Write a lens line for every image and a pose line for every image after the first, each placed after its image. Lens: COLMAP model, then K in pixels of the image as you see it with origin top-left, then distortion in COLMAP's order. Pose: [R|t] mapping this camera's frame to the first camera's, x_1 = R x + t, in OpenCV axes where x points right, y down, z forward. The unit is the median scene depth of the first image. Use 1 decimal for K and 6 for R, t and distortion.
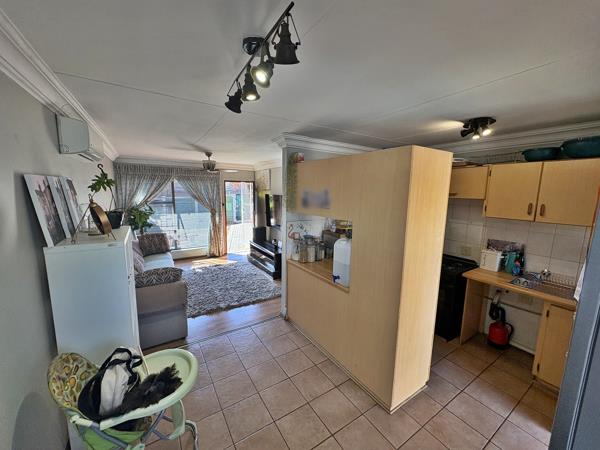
lens RADIAL K [[238.4, 0, 300.2], [0, 238.4, 224.2], [0, 0, 1]] dist [-0.008934, -0.000291]
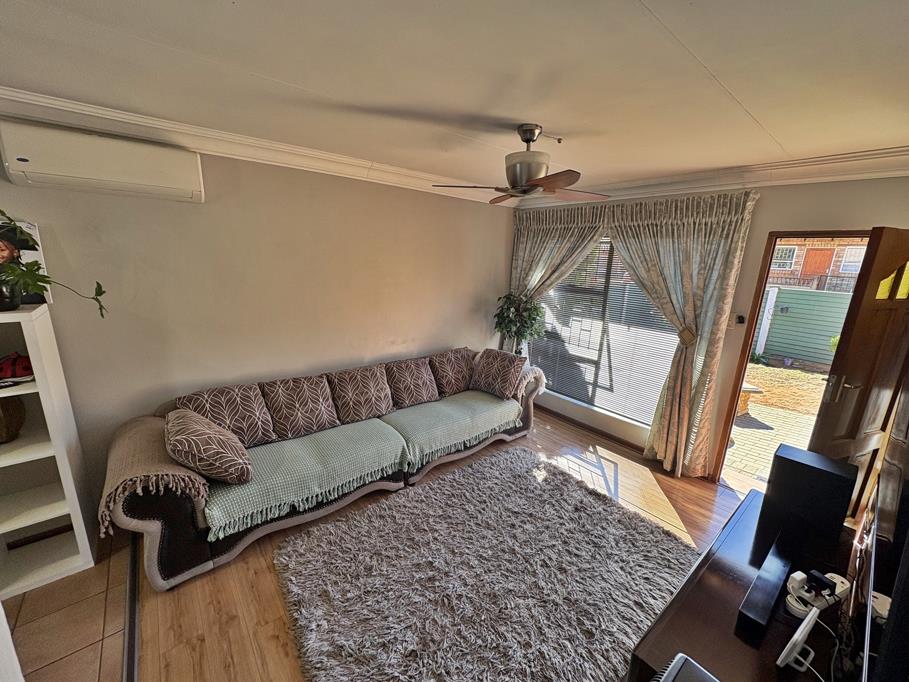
lens RADIAL K [[361.2, 0, 454.4], [0, 361.2, 338.7], [0, 0, 1]] dist [-0.008934, -0.000291]
pose [[0.142933, 0.220473, -0.964864, 0.057881], [-0.180690, 0.964302, 0.193577, -0.094804], [0.973099, 0.146673, 0.177668, 0.676685]]
